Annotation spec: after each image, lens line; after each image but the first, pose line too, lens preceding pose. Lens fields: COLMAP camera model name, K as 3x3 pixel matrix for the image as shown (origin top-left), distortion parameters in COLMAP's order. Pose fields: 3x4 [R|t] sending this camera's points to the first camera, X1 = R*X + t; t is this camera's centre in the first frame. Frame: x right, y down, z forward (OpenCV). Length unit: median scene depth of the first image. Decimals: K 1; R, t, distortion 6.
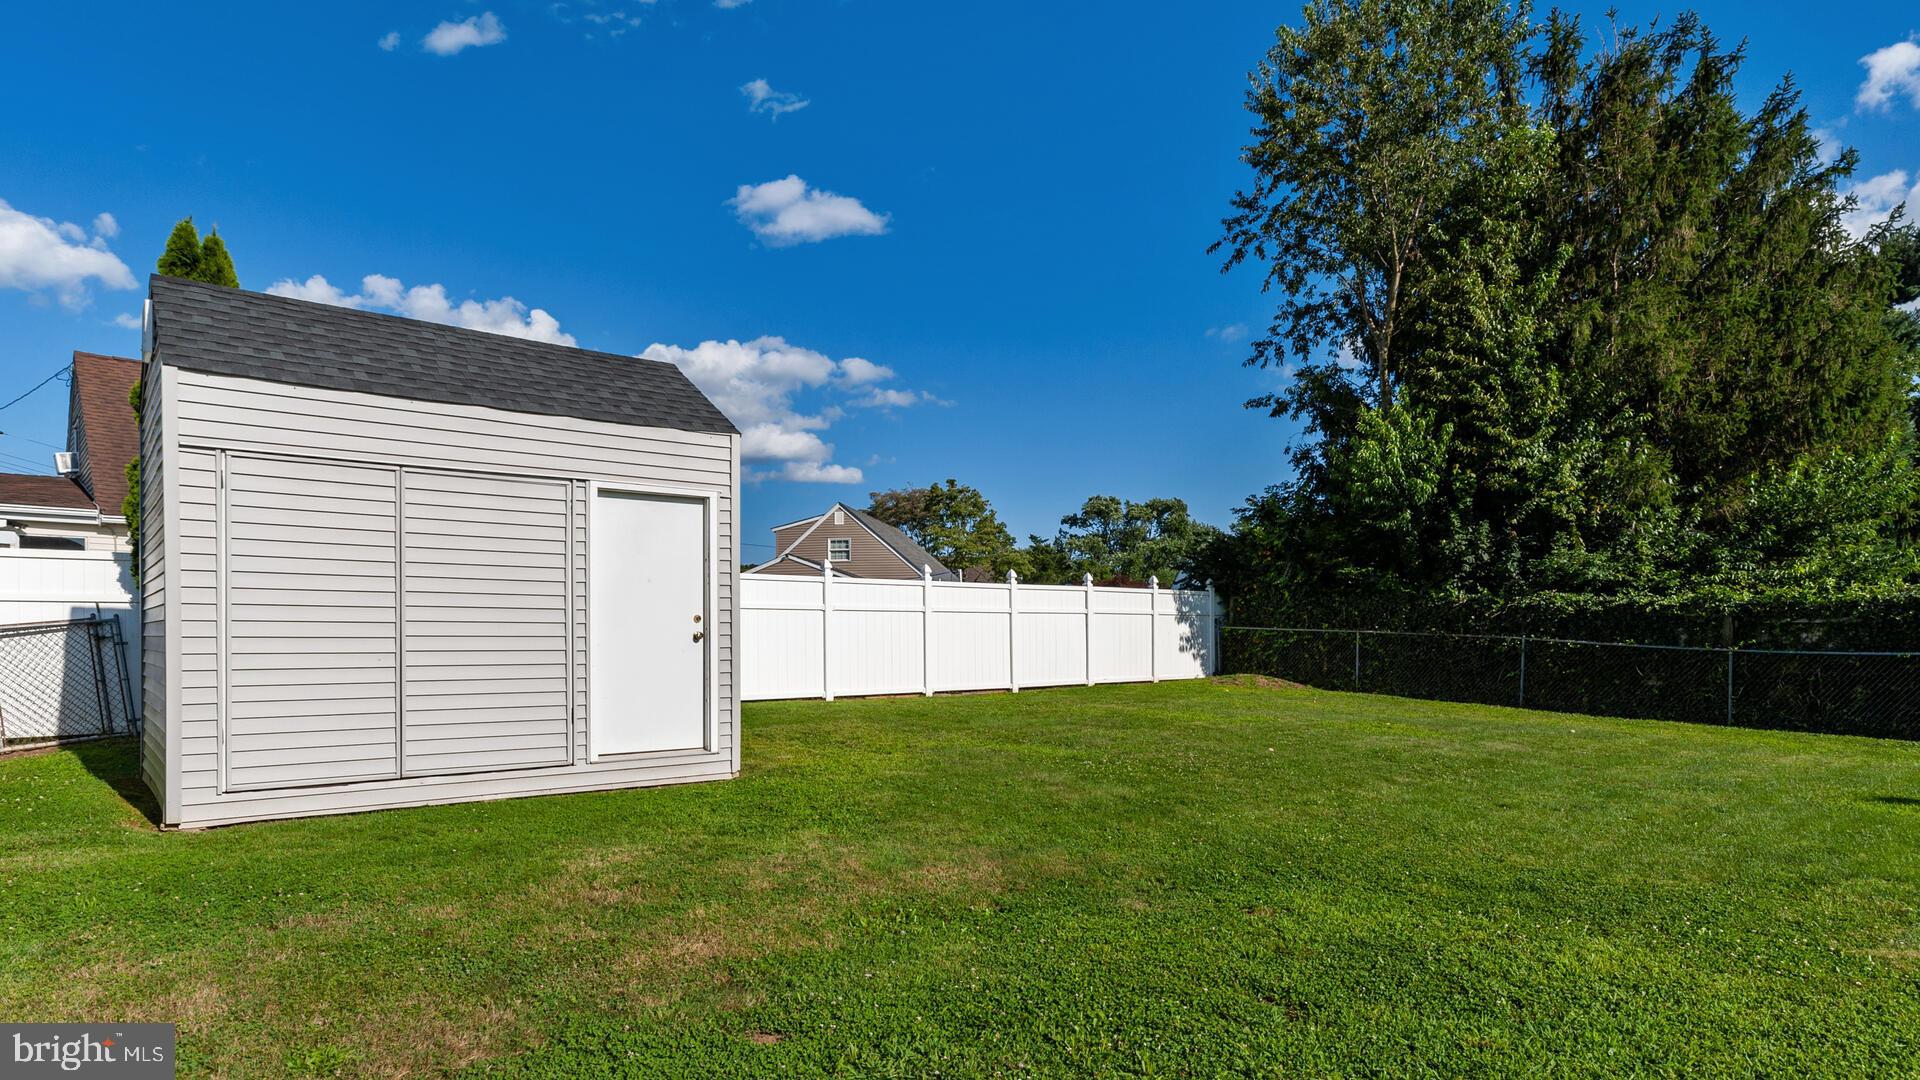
lens RADIAL K [[1054.6, 0, 956.7], [0, 1054.6, 528.3], [0, 0, 1]] dist [0.001088, -0.001568]
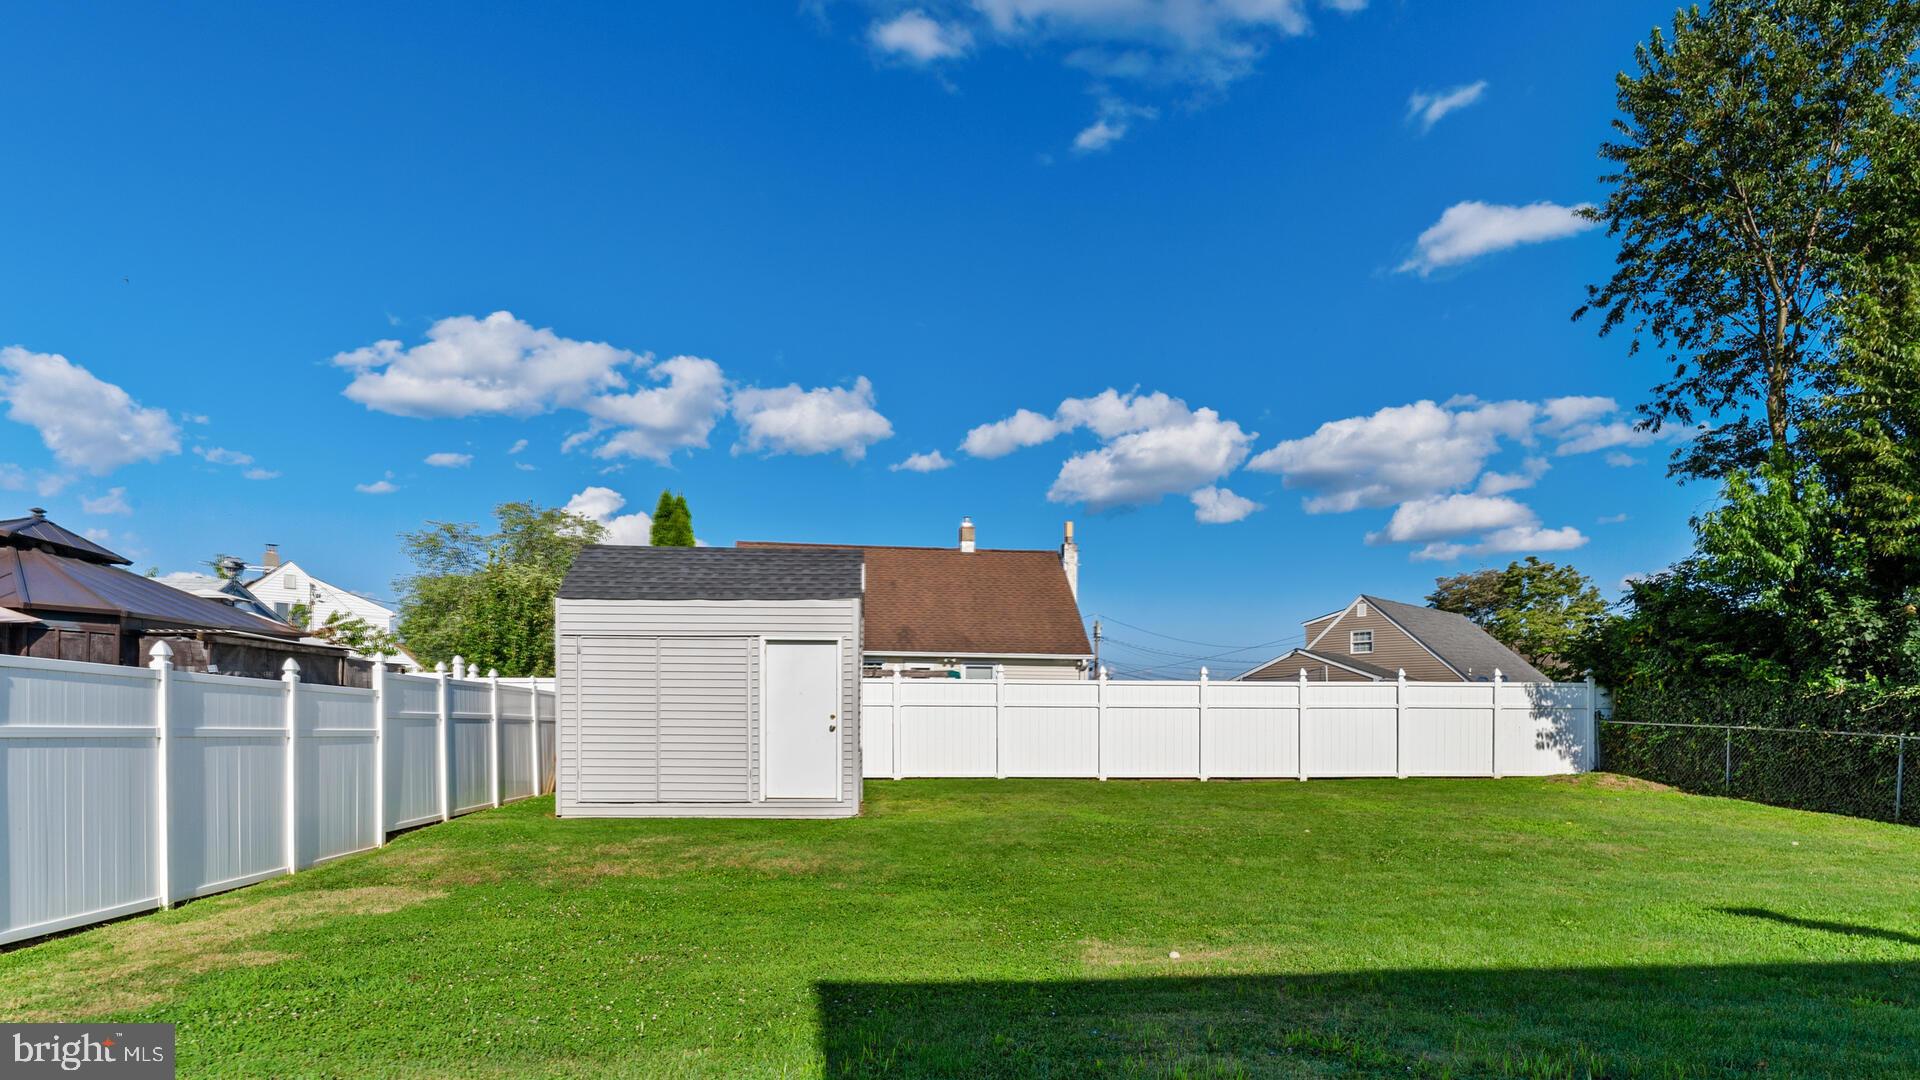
lens RADIAL K [[1054.6, 0, 966.4], [0, 1054.6, 549.8], [0, 0, 1]] dist [0.001088, -0.001568]
pose [[0.816307, -0.089814, -0.570593, 0.384727], [0.052241, 0.995269, -0.081923, -0.010930], [0.575251, 0.037066, 0.817136, -0.089879]]
